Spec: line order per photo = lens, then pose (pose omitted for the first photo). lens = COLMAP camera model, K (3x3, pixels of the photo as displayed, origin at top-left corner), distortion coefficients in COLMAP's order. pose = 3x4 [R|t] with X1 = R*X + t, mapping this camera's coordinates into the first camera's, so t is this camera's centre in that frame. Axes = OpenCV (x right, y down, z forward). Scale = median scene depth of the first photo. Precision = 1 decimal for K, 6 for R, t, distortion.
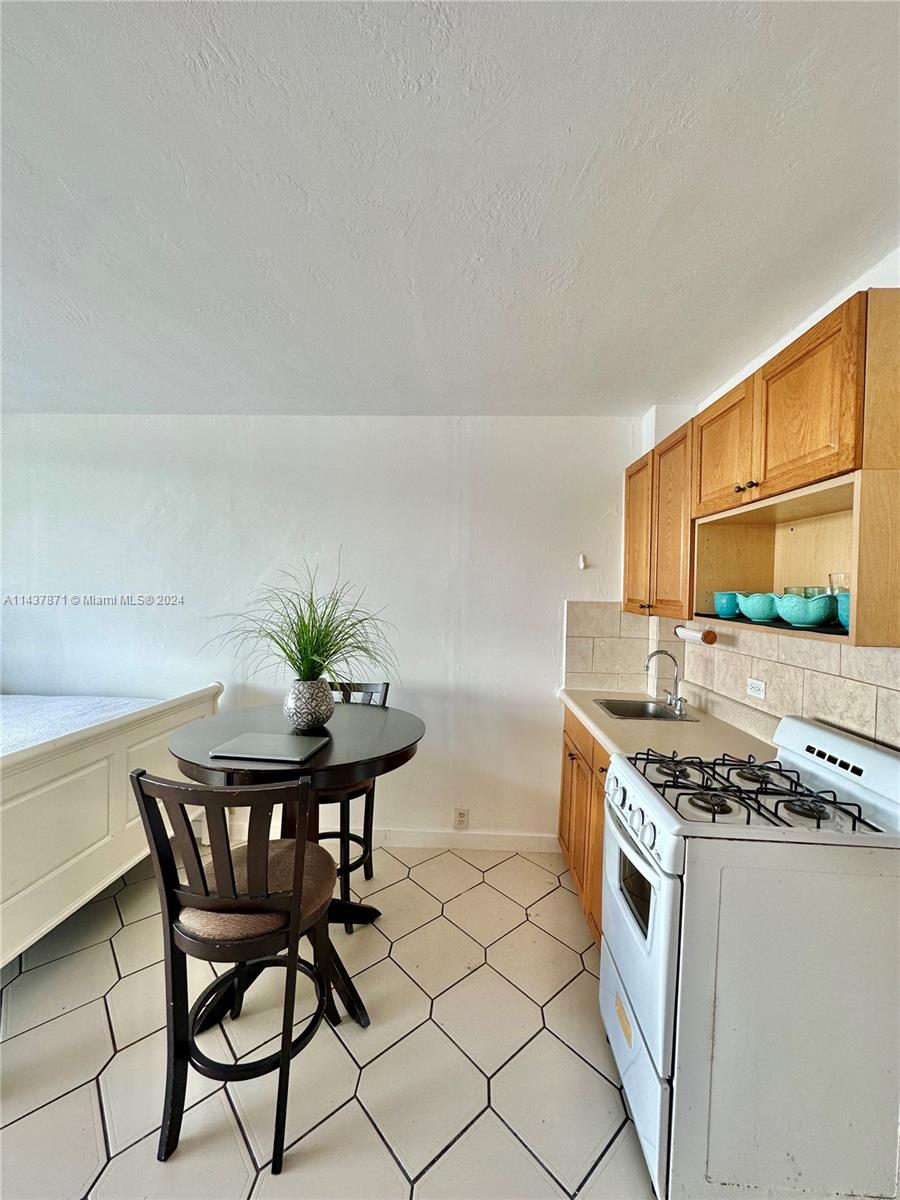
lens RADIAL K [[480.7, 0, 450.0], [0, 480.7, 600.0], [0, 0, 1]] dist [0.002442, -0.000105]
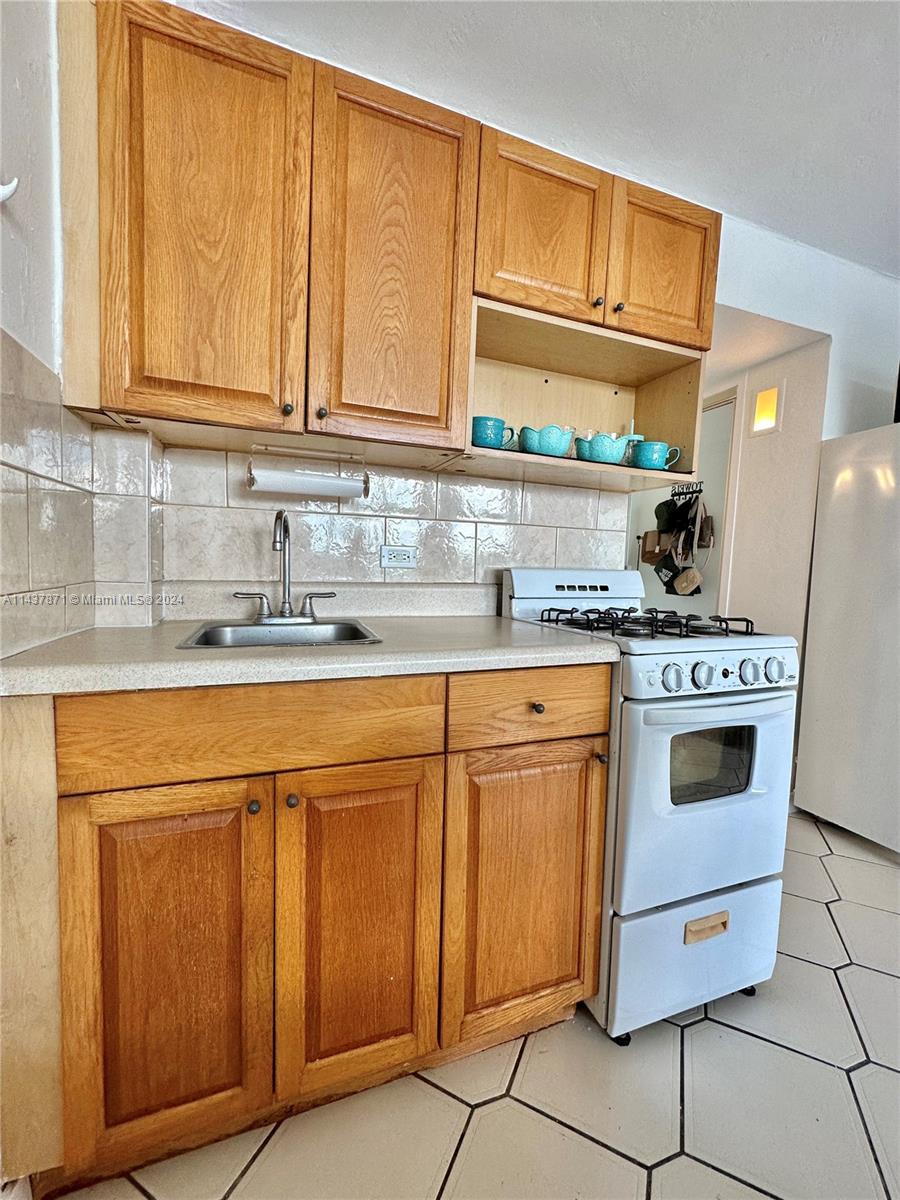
lens RADIAL K [[480.7, 0, 450.0], [0, 480.7, 600.0], [0, 0, 1]] dist [0.002442, -0.000105]
pose [[-0.389543, -0.110433, 0.914363, -0.168446], [-0.019315, 0.993547, 0.111767, 0.241686], [-0.920806, 0.025878, -0.389163, 1.816377]]
